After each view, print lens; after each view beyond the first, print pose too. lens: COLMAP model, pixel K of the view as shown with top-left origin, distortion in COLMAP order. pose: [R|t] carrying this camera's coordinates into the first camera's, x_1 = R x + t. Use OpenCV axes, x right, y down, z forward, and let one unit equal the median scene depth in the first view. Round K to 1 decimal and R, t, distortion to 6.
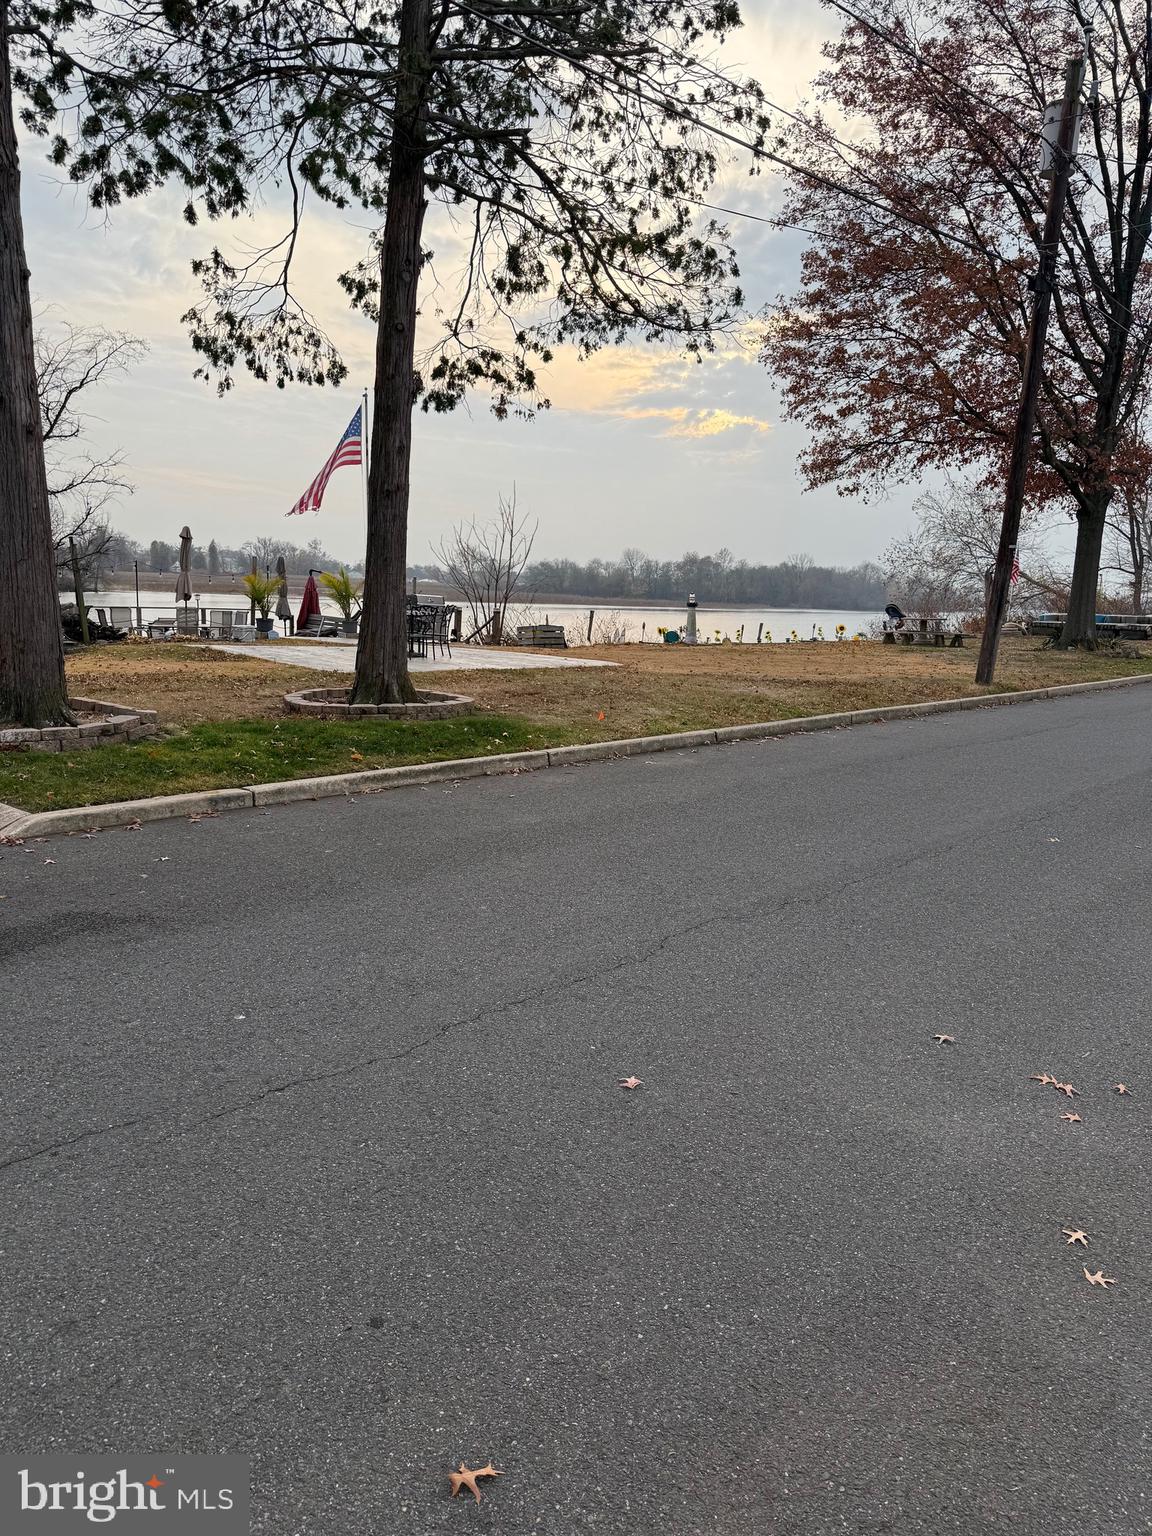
lens RADIAL K [[1074.6, 0, 566.9], [0, 1074.6, 768.6], [0, 0, 1]] dist [0.046915, -0.057556]
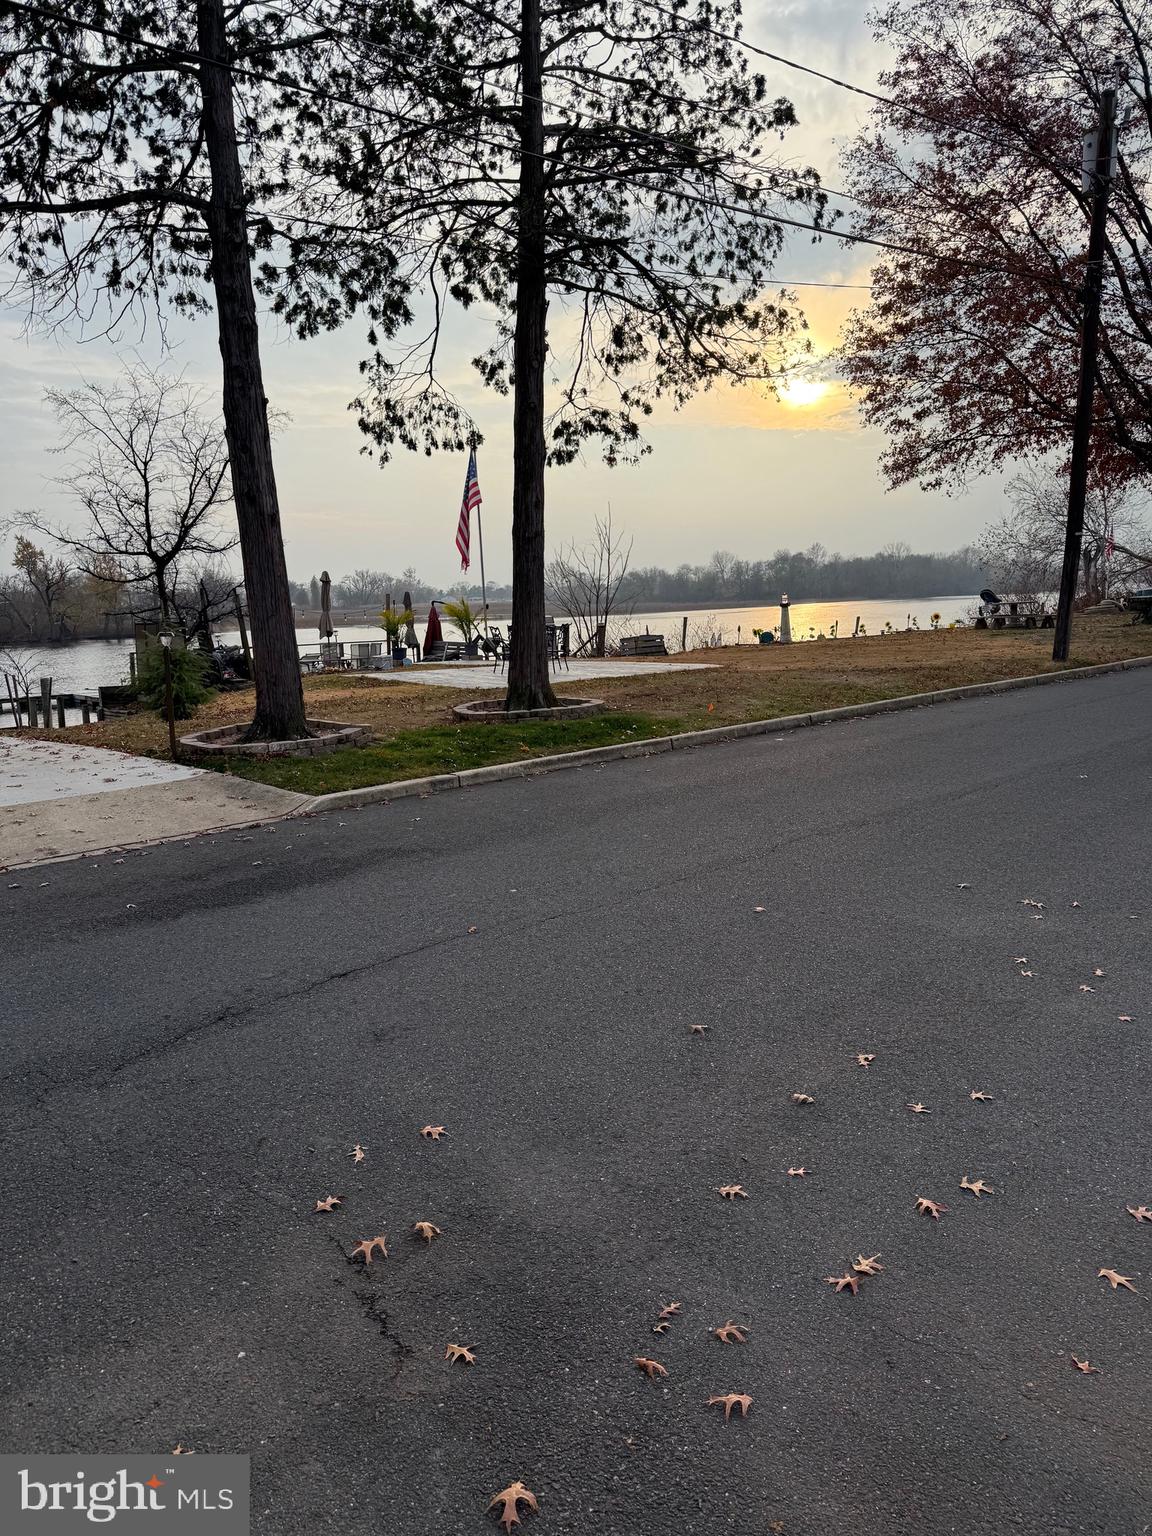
lens RADIAL K [[1155.9, 0, 549.9], [0, 1155.9, 787.7], [0, 0, 1]] dist [0.092055, -0.139050]
pose [[0.993863, -0.058084, -0.094143, -0.028250], [0.057810, 0.998312, -0.005630, 0.033590], [0.094311, 0.000153, 0.995543, -0.280510]]
